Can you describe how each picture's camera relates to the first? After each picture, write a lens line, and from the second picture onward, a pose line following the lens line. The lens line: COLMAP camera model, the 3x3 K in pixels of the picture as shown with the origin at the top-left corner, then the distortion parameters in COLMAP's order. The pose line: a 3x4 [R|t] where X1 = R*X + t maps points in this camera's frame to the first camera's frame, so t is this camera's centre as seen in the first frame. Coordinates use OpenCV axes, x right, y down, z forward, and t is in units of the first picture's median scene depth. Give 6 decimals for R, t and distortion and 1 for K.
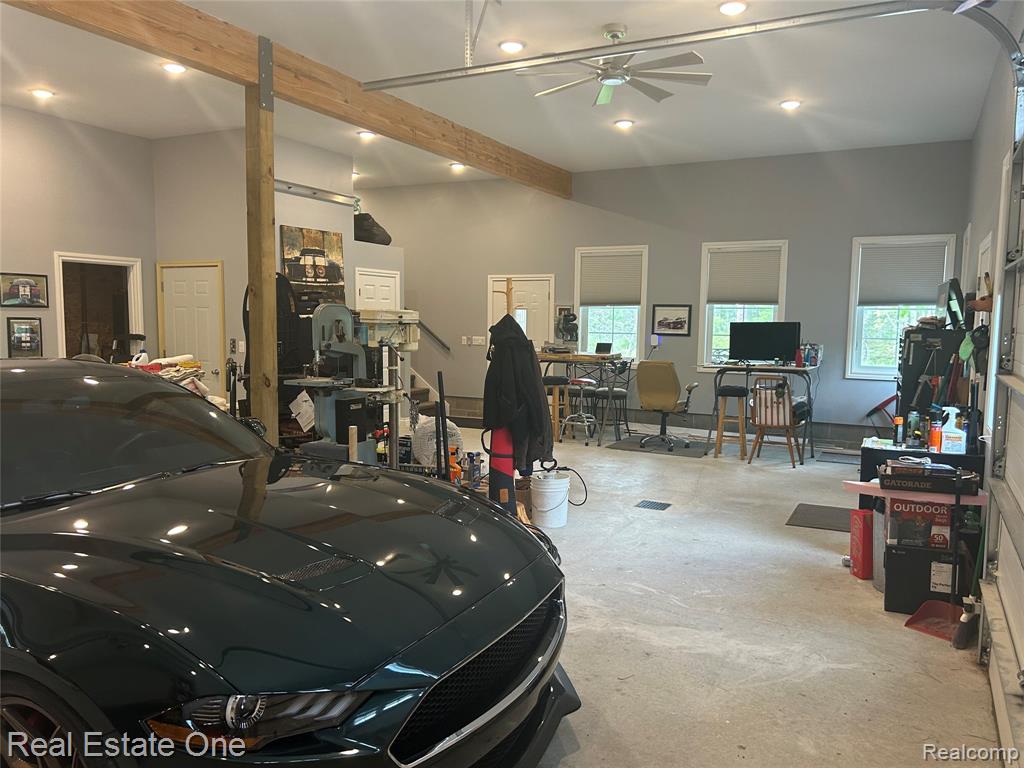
lens RADIAL K [[777.7, 0, 512.3], [0, 777.7, 385.7], [0, 0, 1]] dist [0.000038, 0.000000]
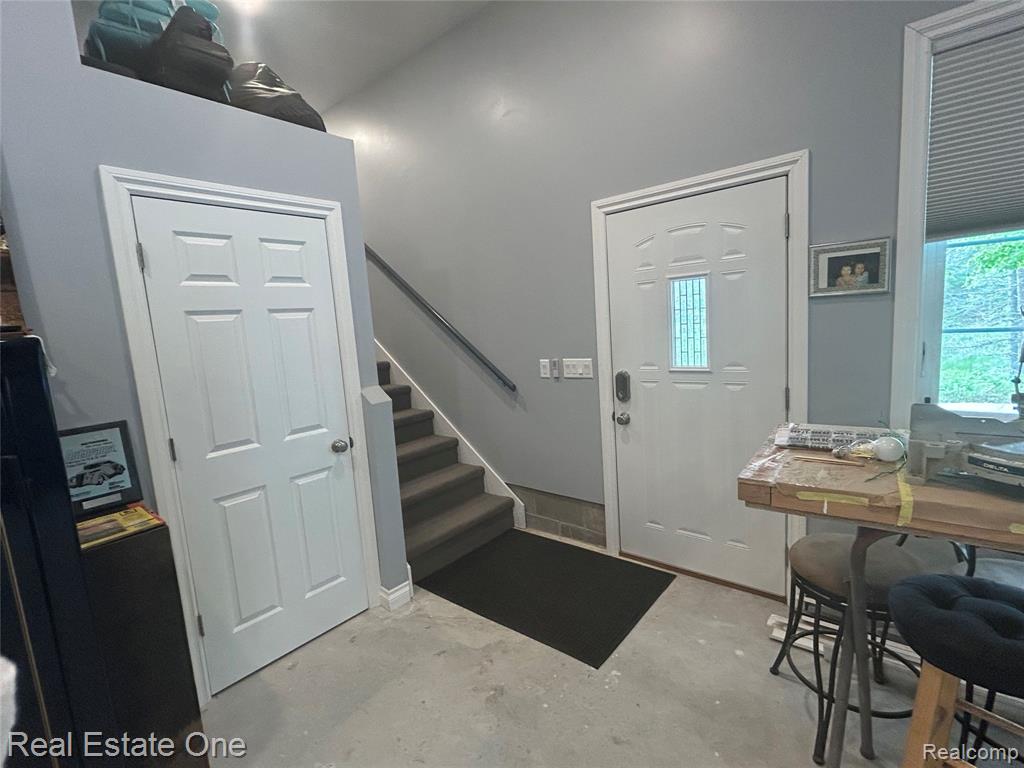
lens RADIAL K [[477.6, 0, 513.9], [0, 477.6, 384.0], [0, 0, 1]] dist [-0.000107, 0.000000]
pose [[0.976576, -0.056070, -0.207741, -0.023677], [0.065993, 0.996972, 0.041139, -0.064217], [0.204805, -0.053885, 0.977318, 0.758628]]
